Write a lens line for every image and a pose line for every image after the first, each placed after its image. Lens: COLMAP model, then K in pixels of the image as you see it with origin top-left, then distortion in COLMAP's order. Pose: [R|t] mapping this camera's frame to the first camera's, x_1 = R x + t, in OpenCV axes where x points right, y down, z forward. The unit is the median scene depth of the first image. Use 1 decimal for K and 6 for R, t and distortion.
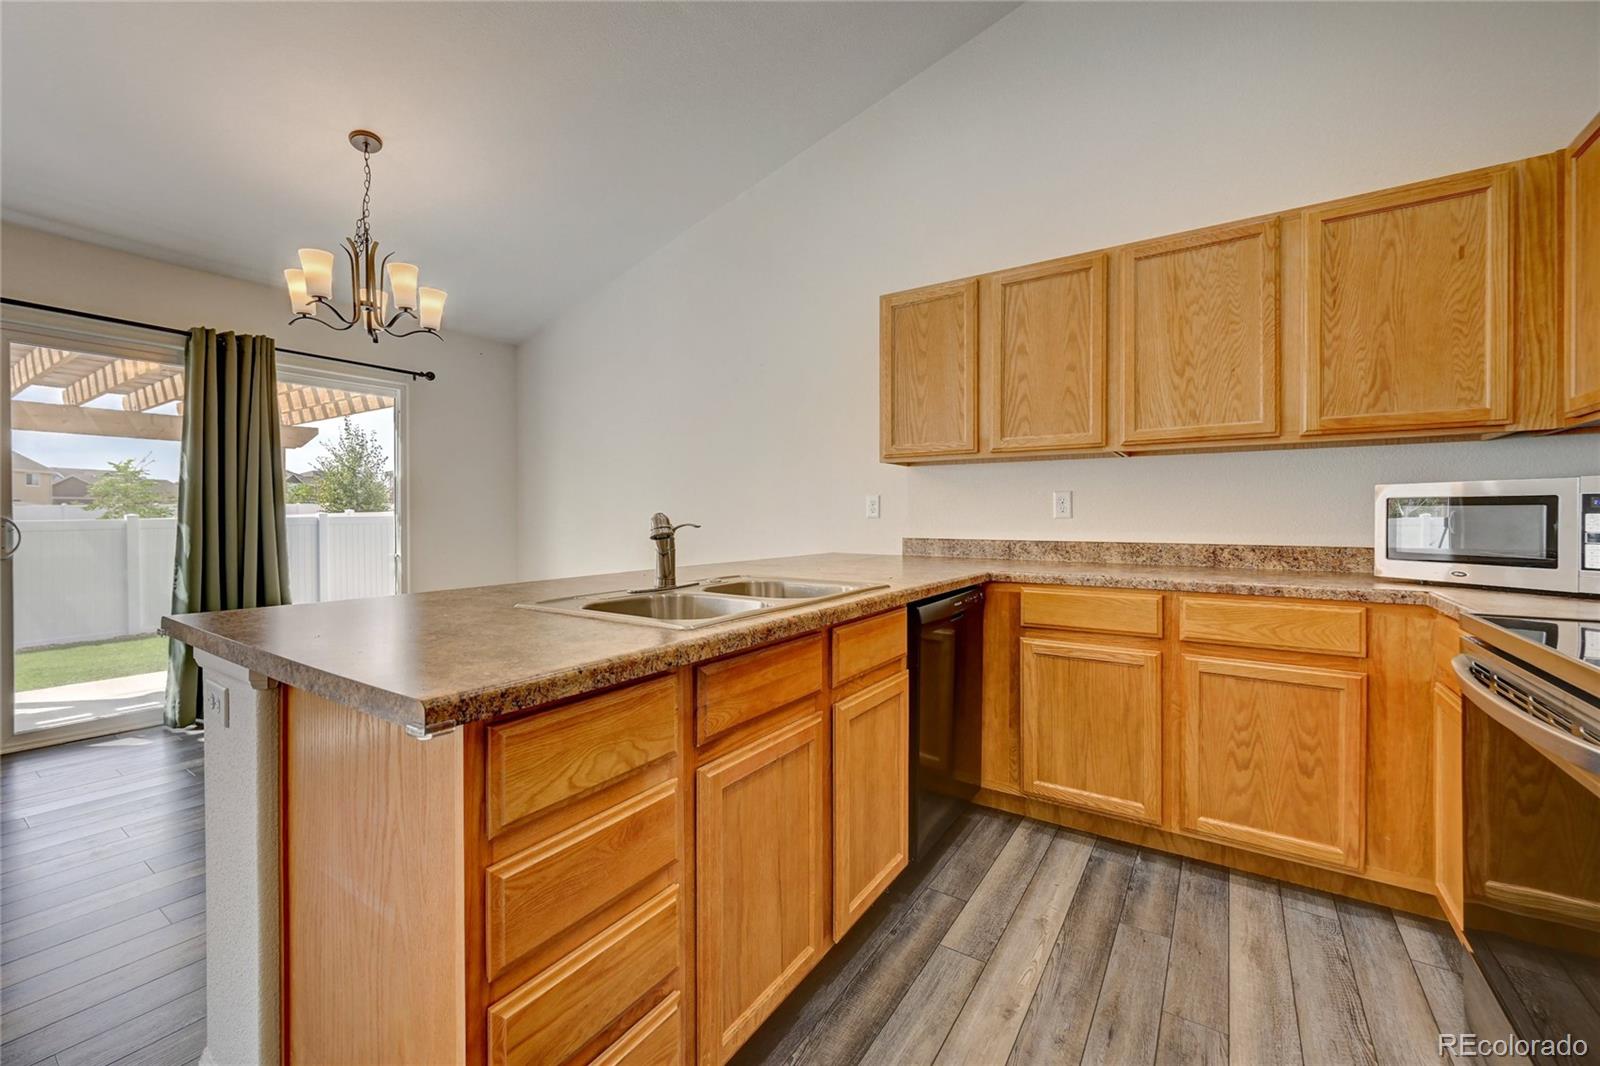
lens RADIAL K [[638.7, 0, 806.1], [0, 638.7, 519.2], [0, 0, 1]] dist [-0.001044, -0.000070]
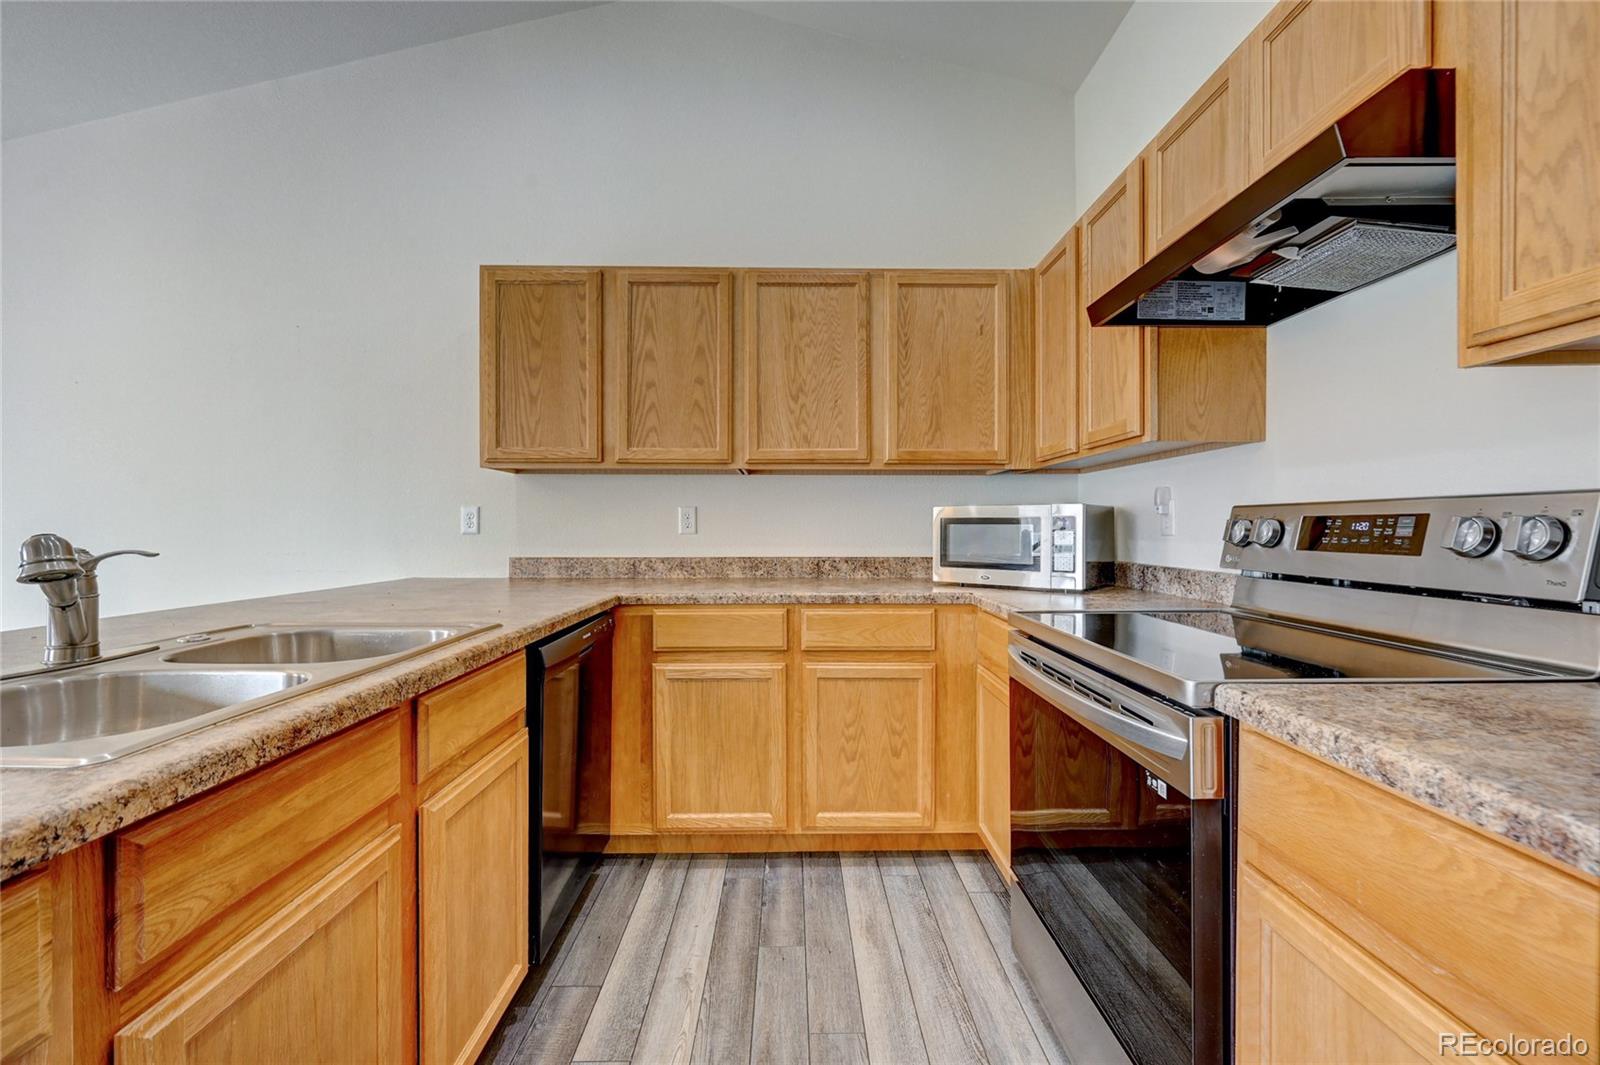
lens RADIAL K [[617.8, 0, 797.2], [0, 617.8, 530.0], [0, 0, 1]] dist [-0.002383, 0.000155]
pose [[0.823861, -0.001455, 0.566790, 0.000864], [0.002350, 0.999997, -0.000849, -0.008327], [-0.566787, 0.002031, 0.823862, 0.156970]]
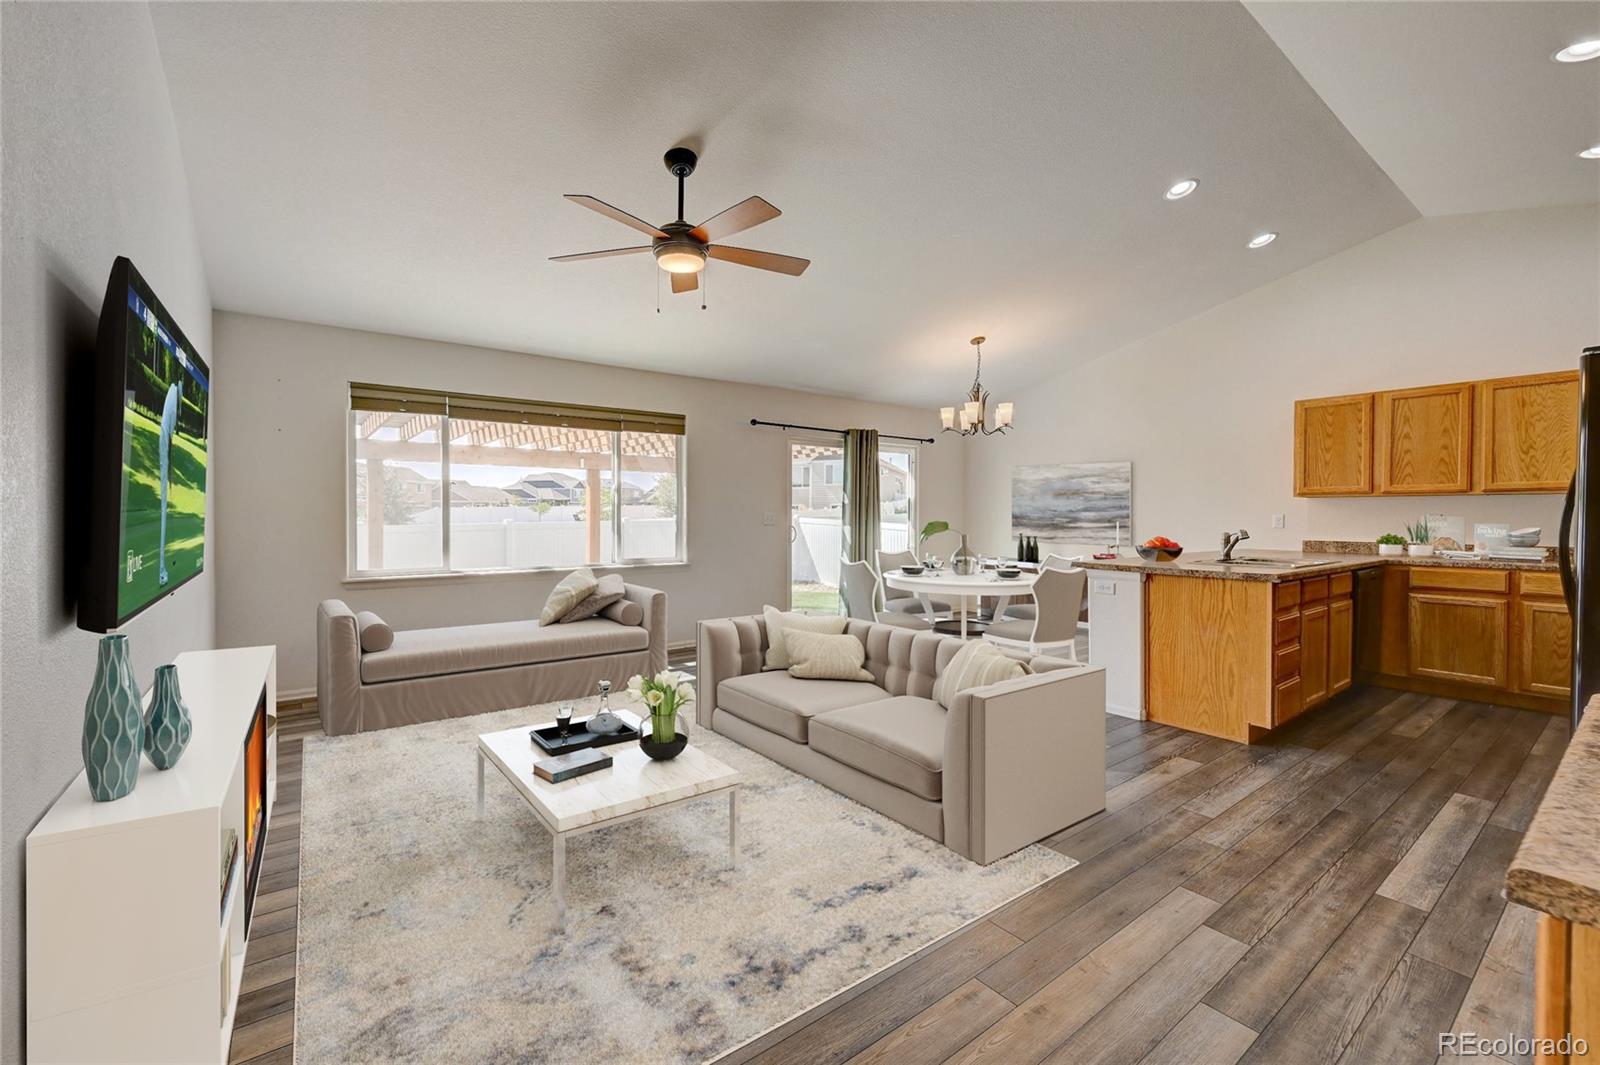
lens RADIAL K [[658.3, 0, 739.8], [0, 658.3, 523.1], [0, 0, 1]] dist [0.001175, -0.000076]
pose [[0.928011, 0.006948, -0.372489, -0.868451], [-0.003726, 0.999949, 0.009370, -0.039470], [0.372535, -0.007307, 0.927989, -1.732266]]
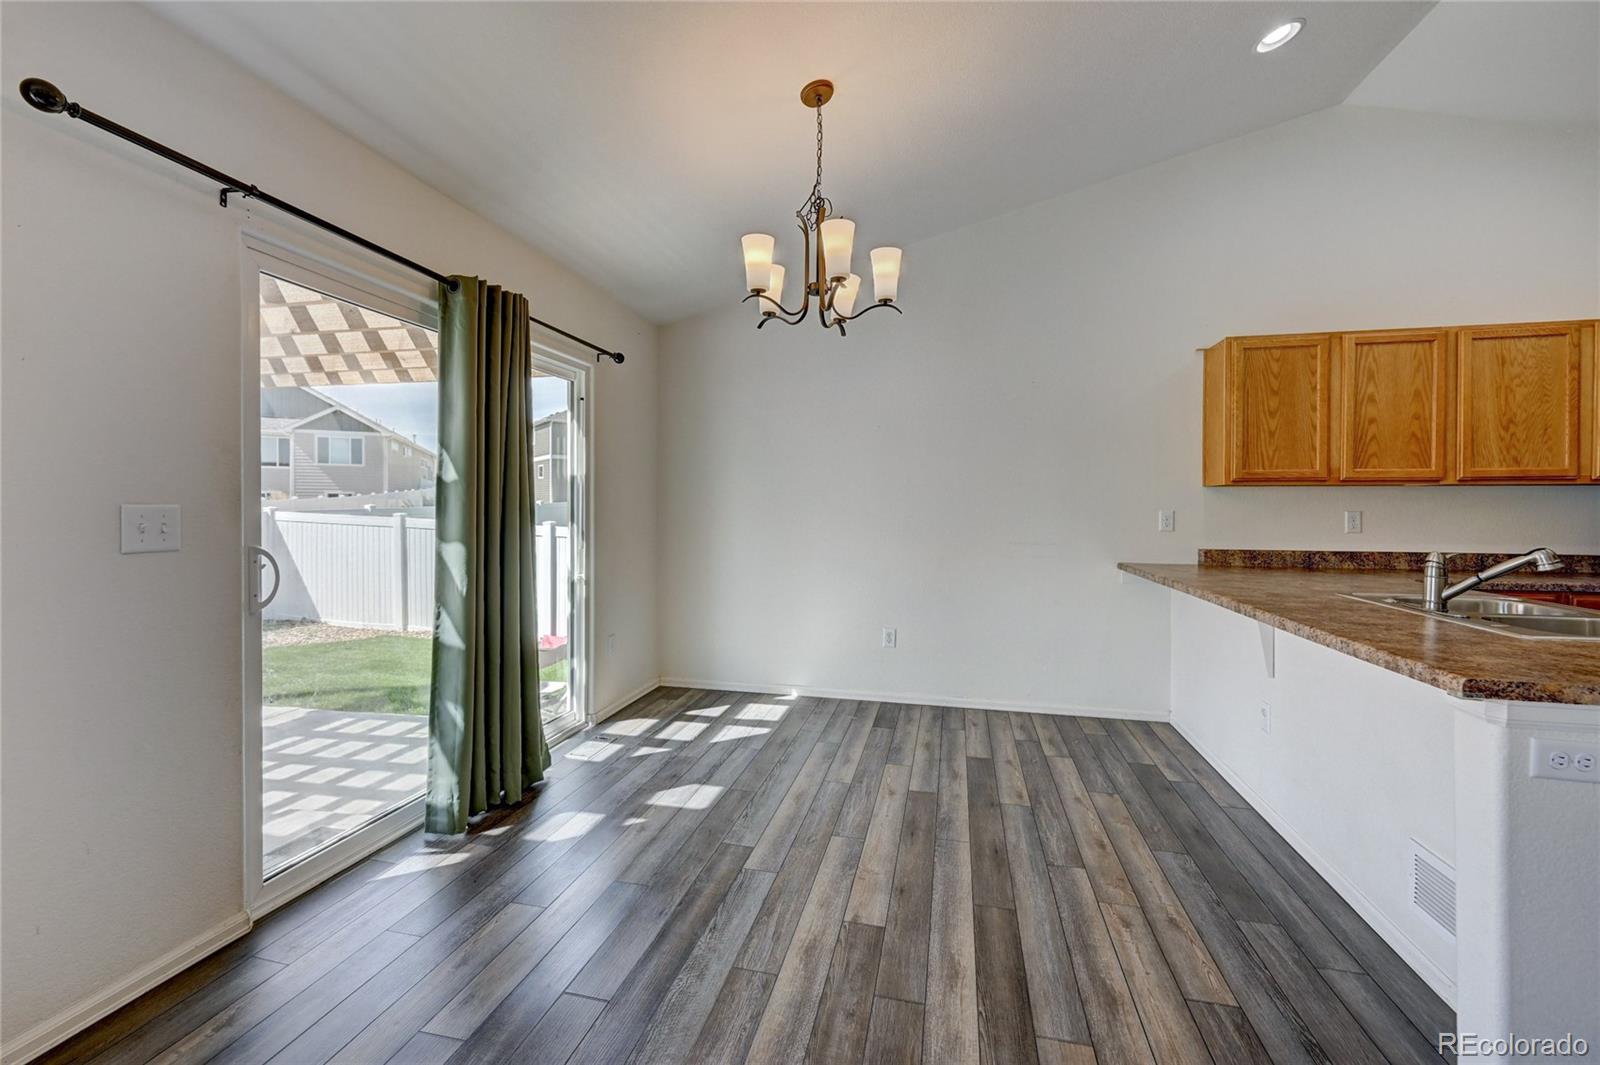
lens RADIAL K [[692.7, 0, 782.0], [0, 692.7, 515.0], [0, 0, 1]] dist [-0.003579, 0.000137]
pose [[0.941493, 0.000472, 0.337033, -1.460986], [-0.002355, 0.999984, 0.005177, -0.054304], [-0.337025, -0.005667, 0.941479, 0.154850]]
